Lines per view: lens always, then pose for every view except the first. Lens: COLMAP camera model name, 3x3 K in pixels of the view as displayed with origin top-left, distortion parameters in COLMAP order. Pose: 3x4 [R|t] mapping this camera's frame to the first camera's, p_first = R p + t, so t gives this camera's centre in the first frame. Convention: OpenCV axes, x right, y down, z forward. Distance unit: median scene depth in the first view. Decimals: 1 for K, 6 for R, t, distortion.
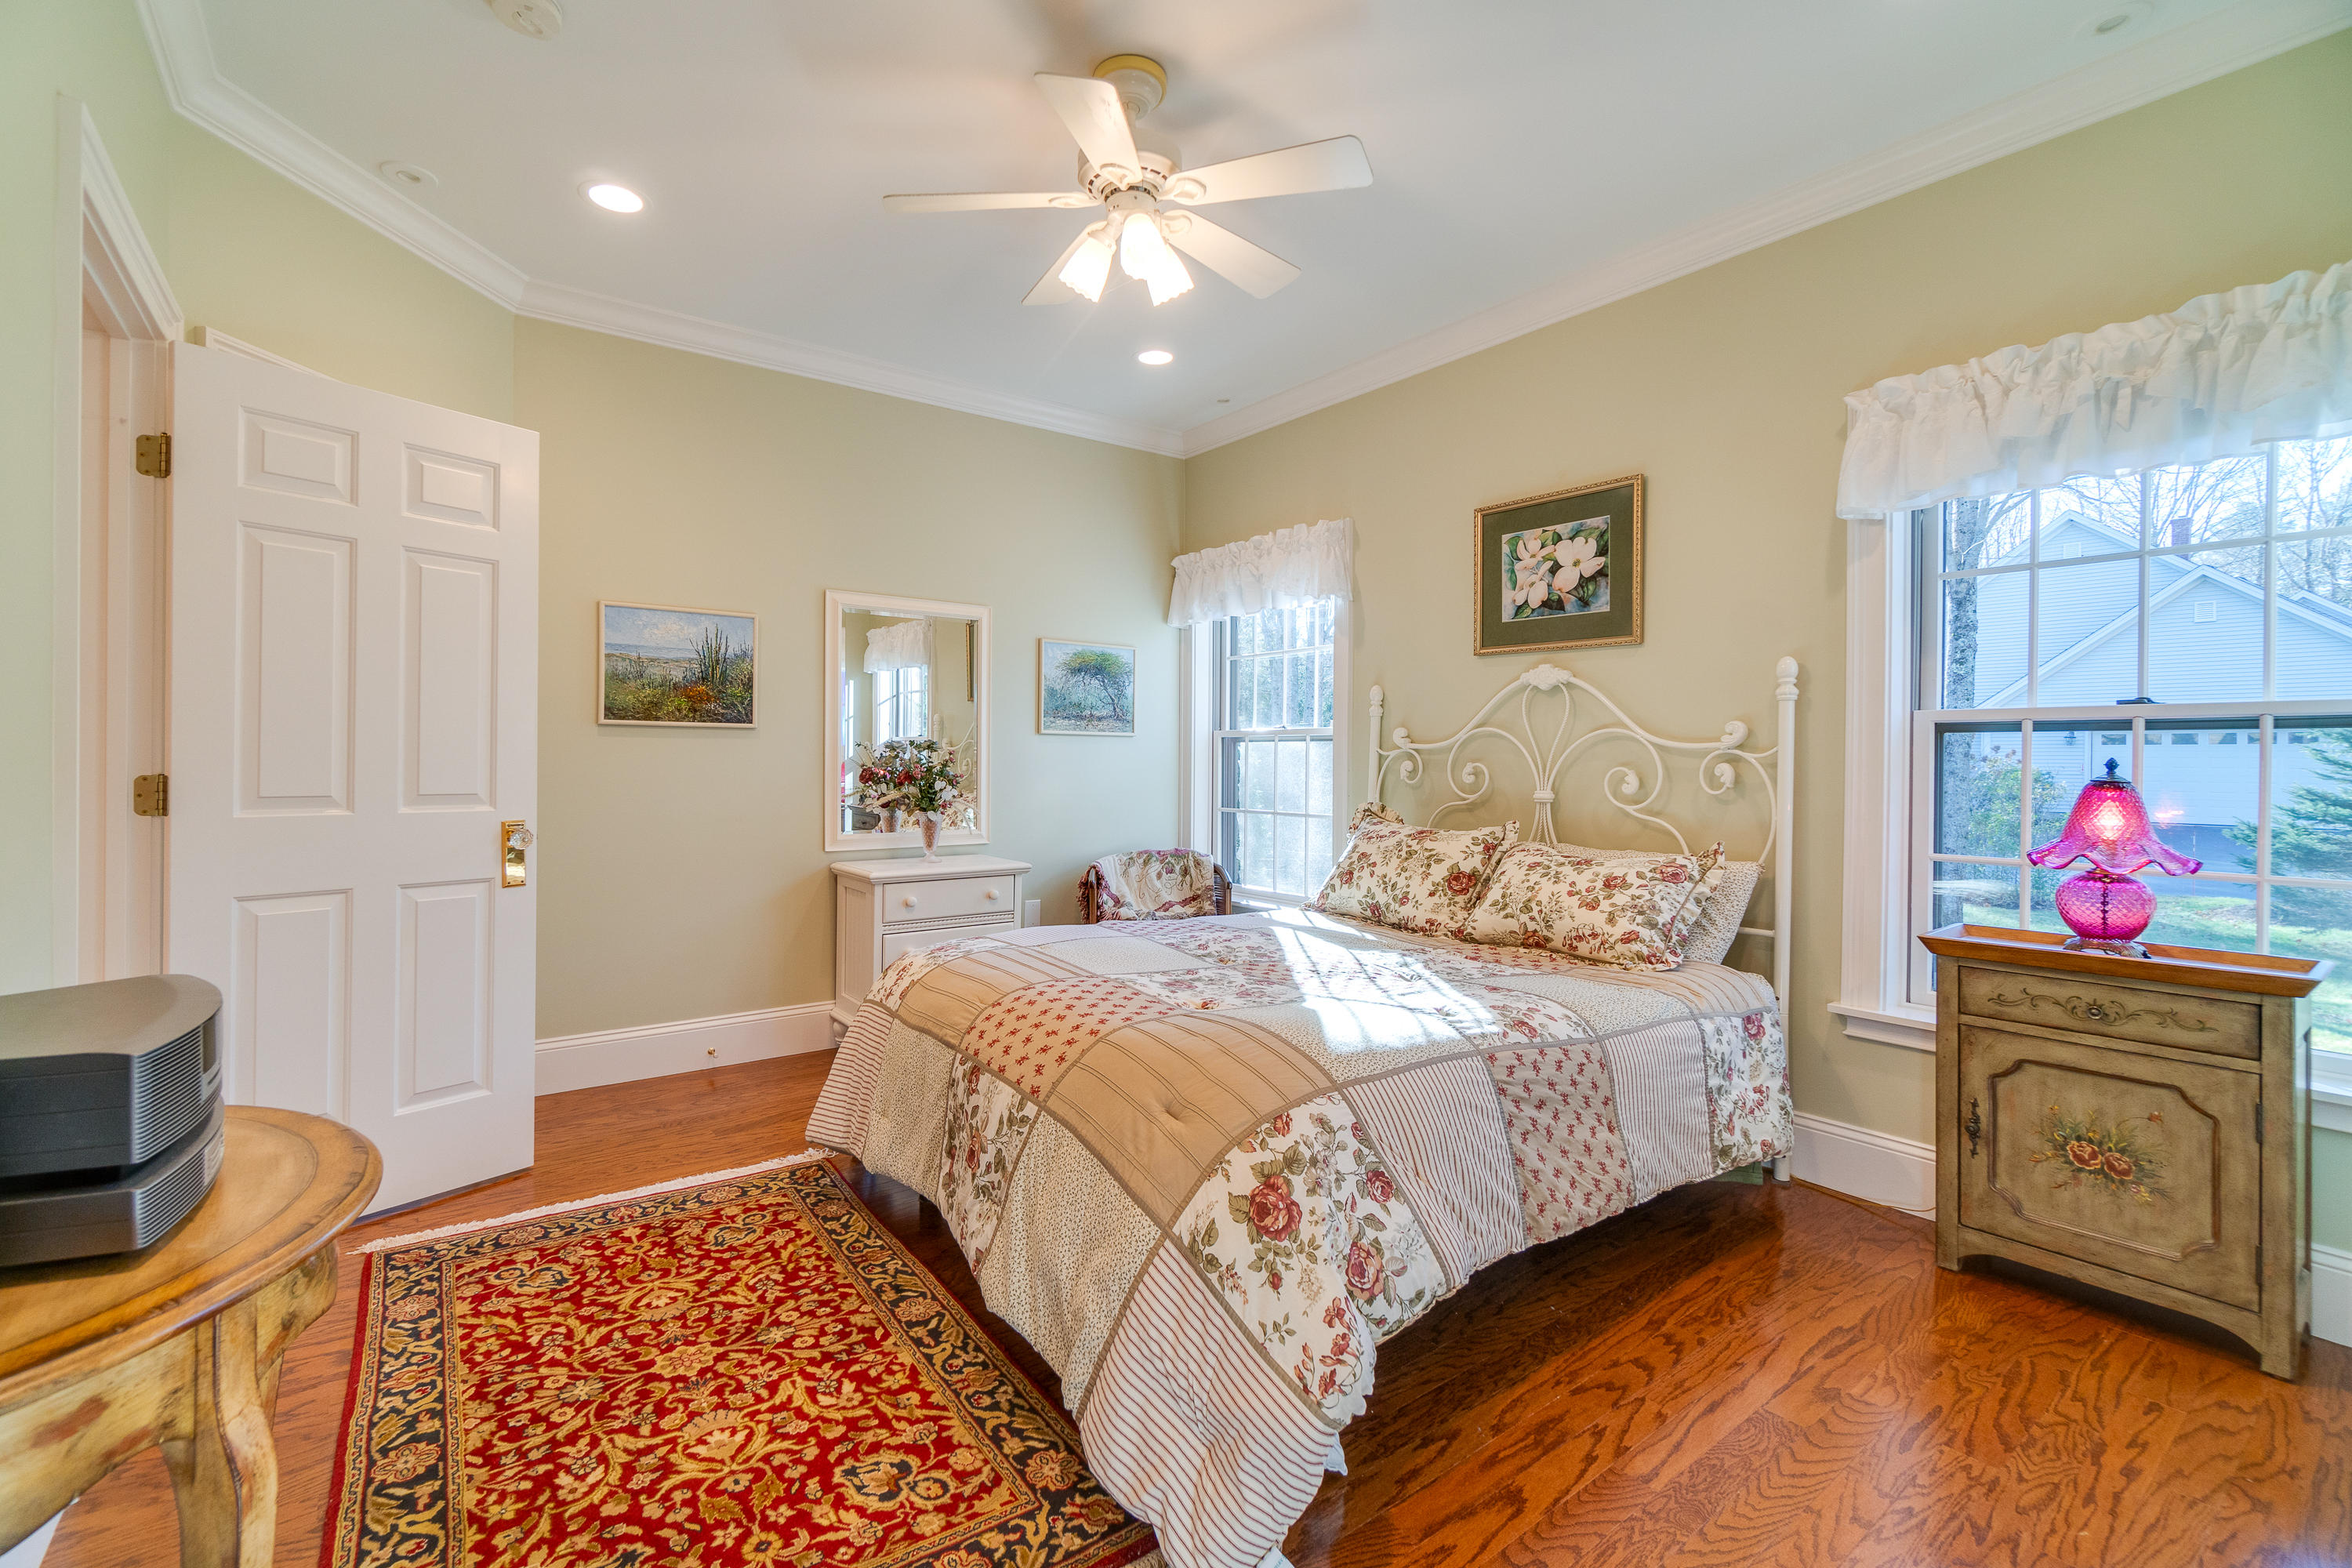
lens RADIAL K [[1070.1, 0, 1196.3], [0, 1070.1, 766.4], [0, 0, 1]] dist [-0.009075, 0.003173]
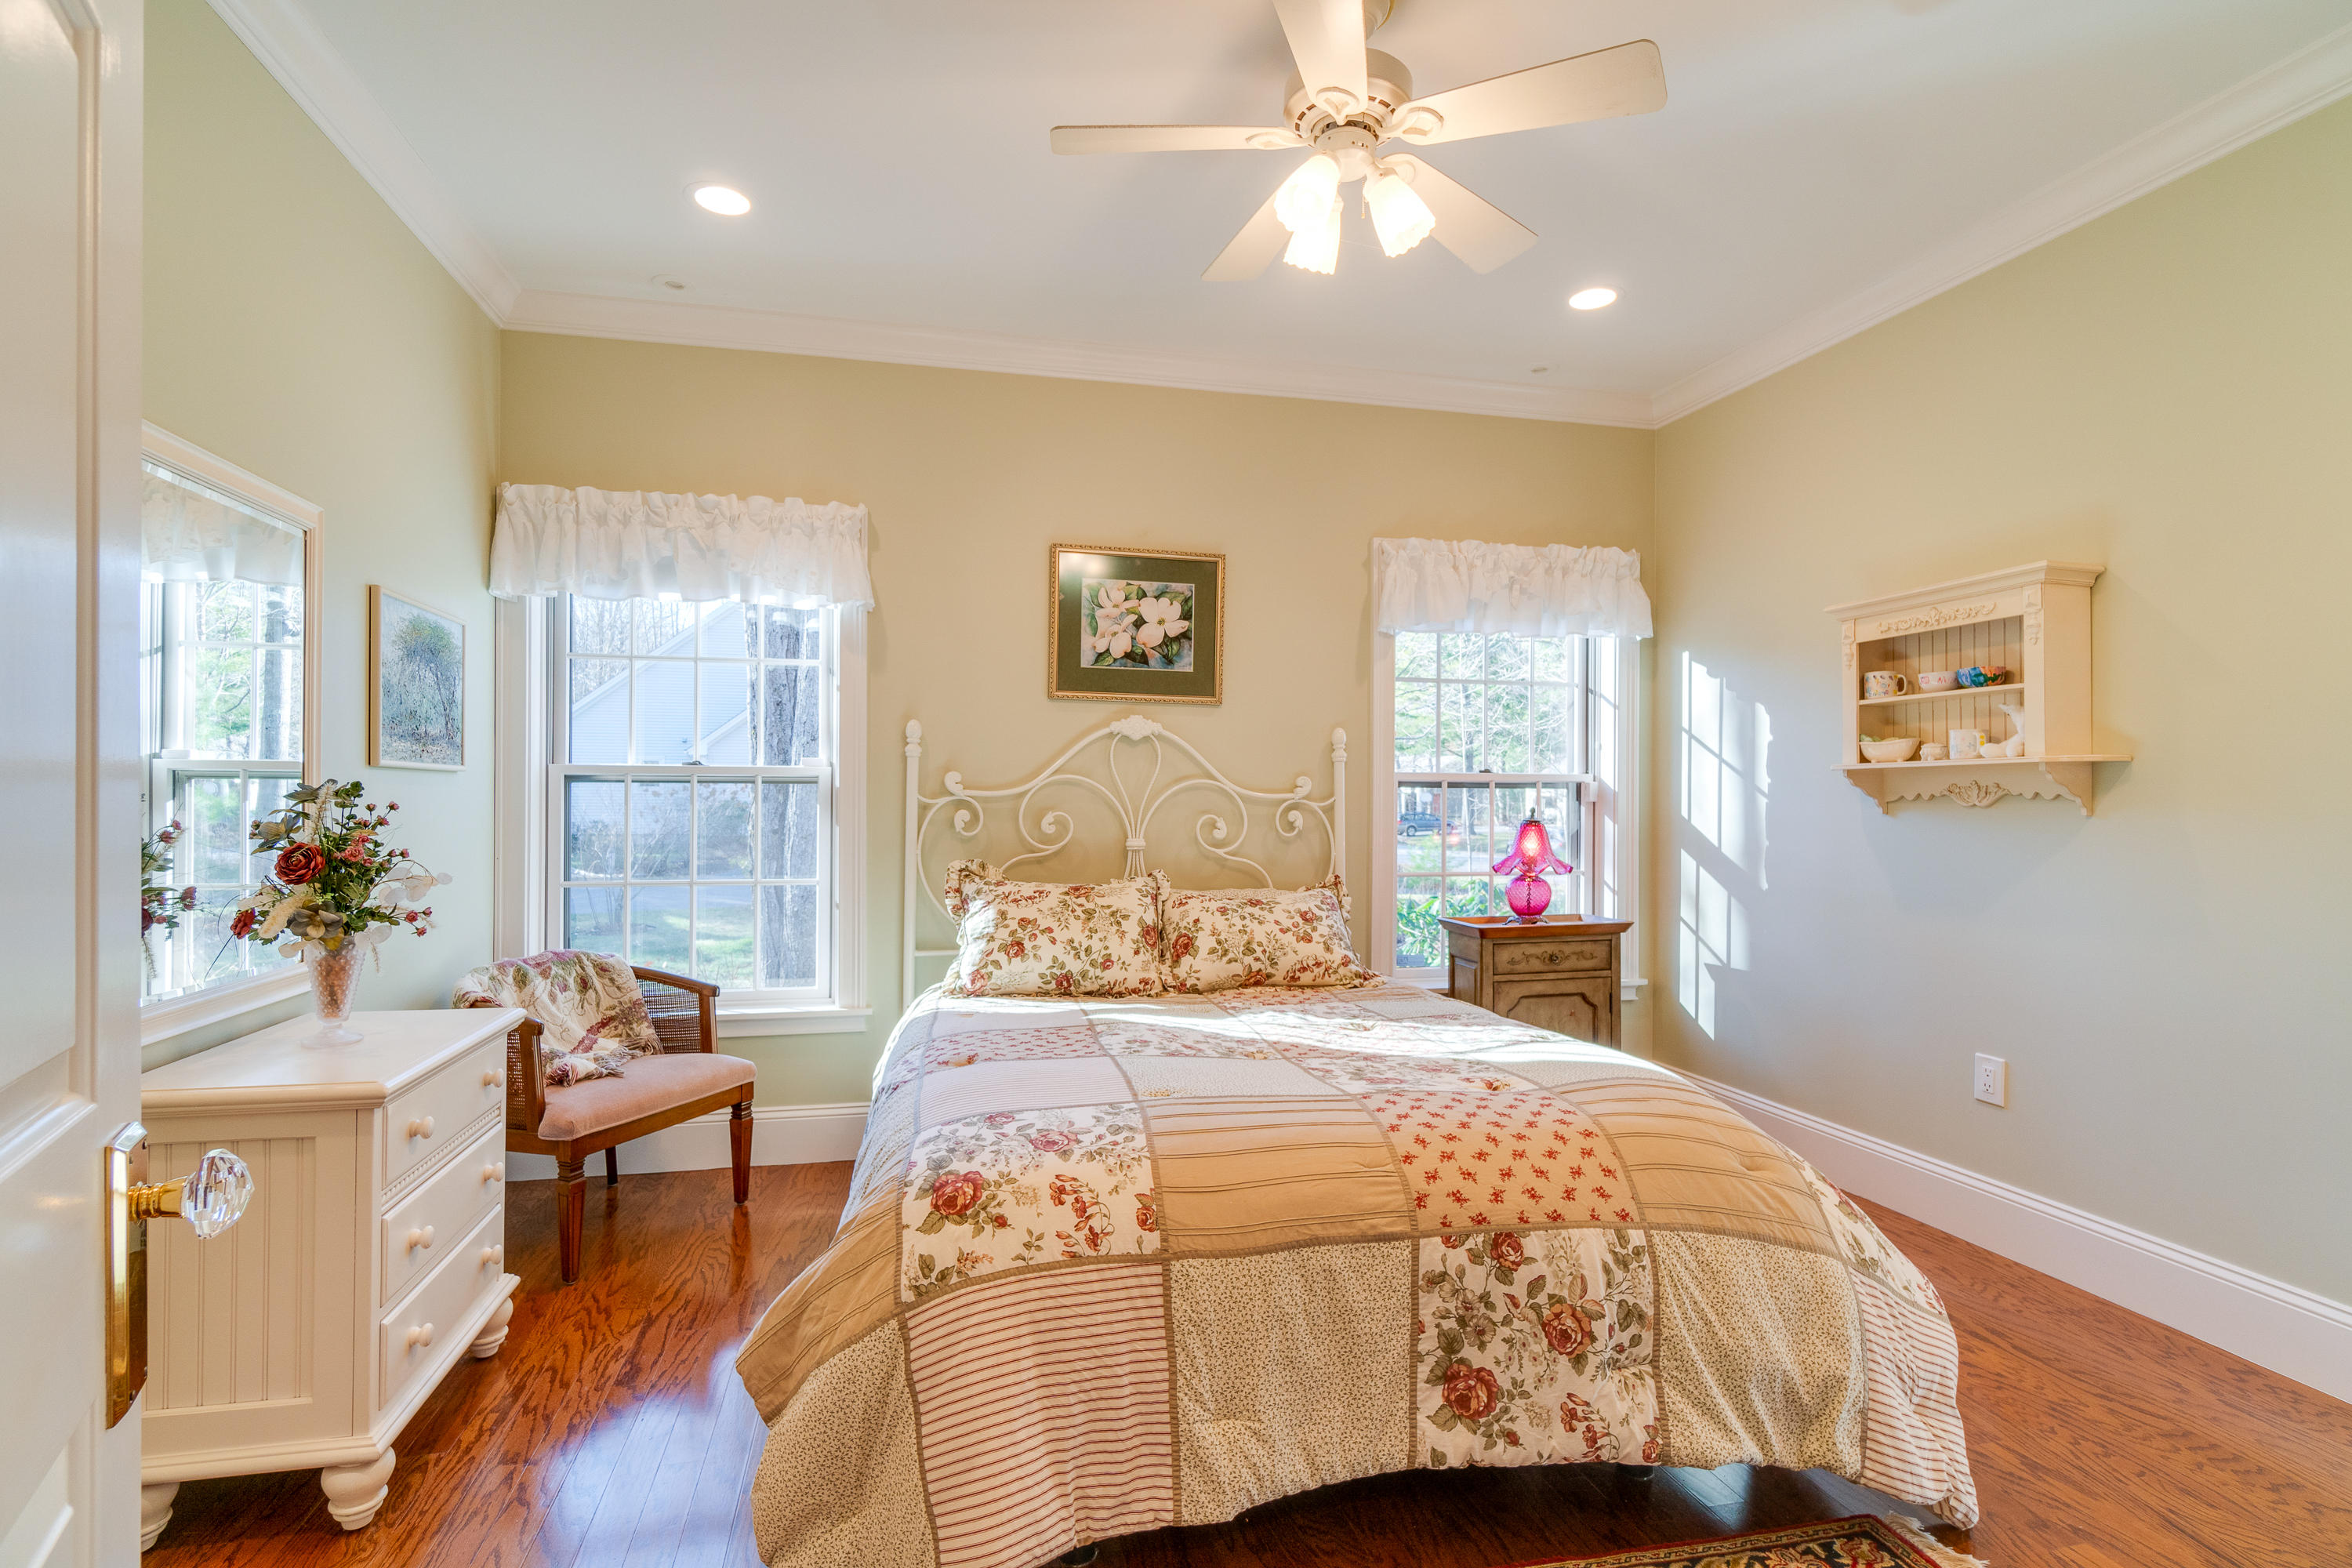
lens RADIAL K [[1070.1, 0, 1200.2], [0, 1070.1, 795.1], [0, 0, 1]] dist [-0.009075, 0.003173]
pose [[0.403672, -0.001427, 0.914903, -0.607978], [0.003611, 0.999993, -0.000033, -0.019157], [-0.914897, 0.003317, 0.403674, 0.549101]]
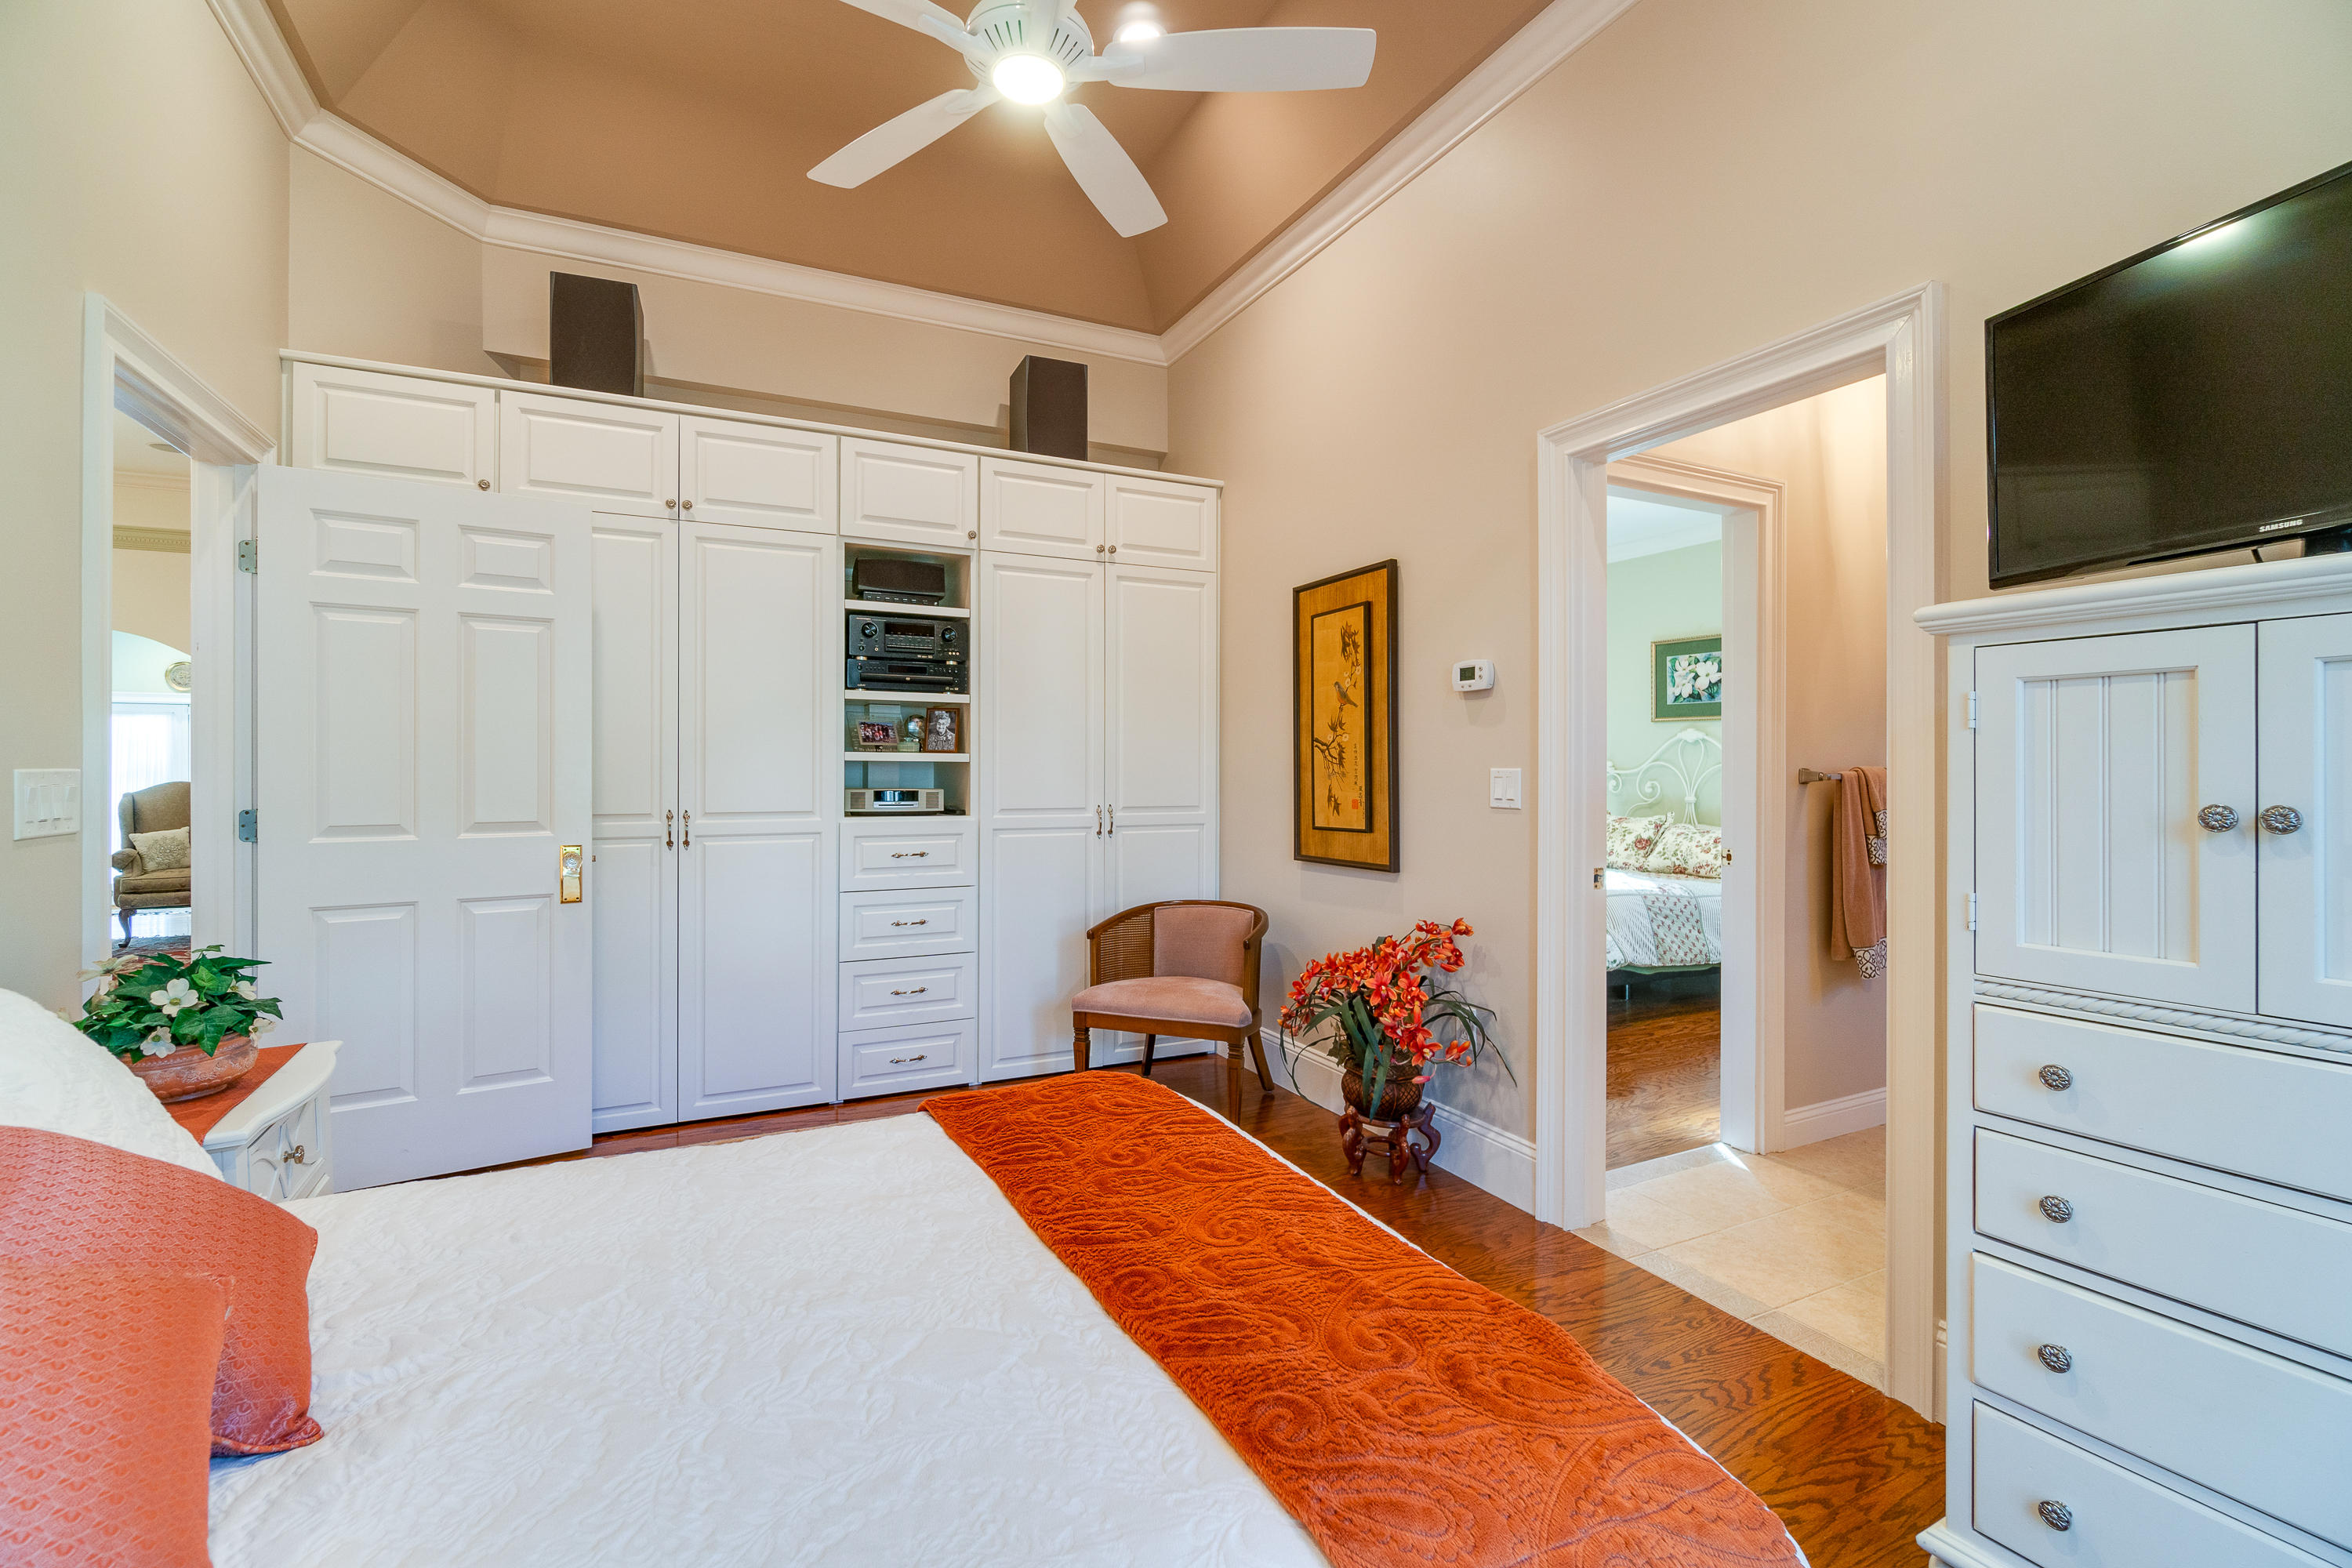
lens RADIAL K [[1014.6, 0, 1199.1], [0, 1014.6, 777.3], [0, 0, 1]] dist [-0.005561, 0.000993]
pose [[0.980484, -0.004078, -0.196556, -0.173702], [0.003906, 0.999992, -0.001264, -0.011890], [0.196560, 0.000472, 0.980492, -0.936836]]
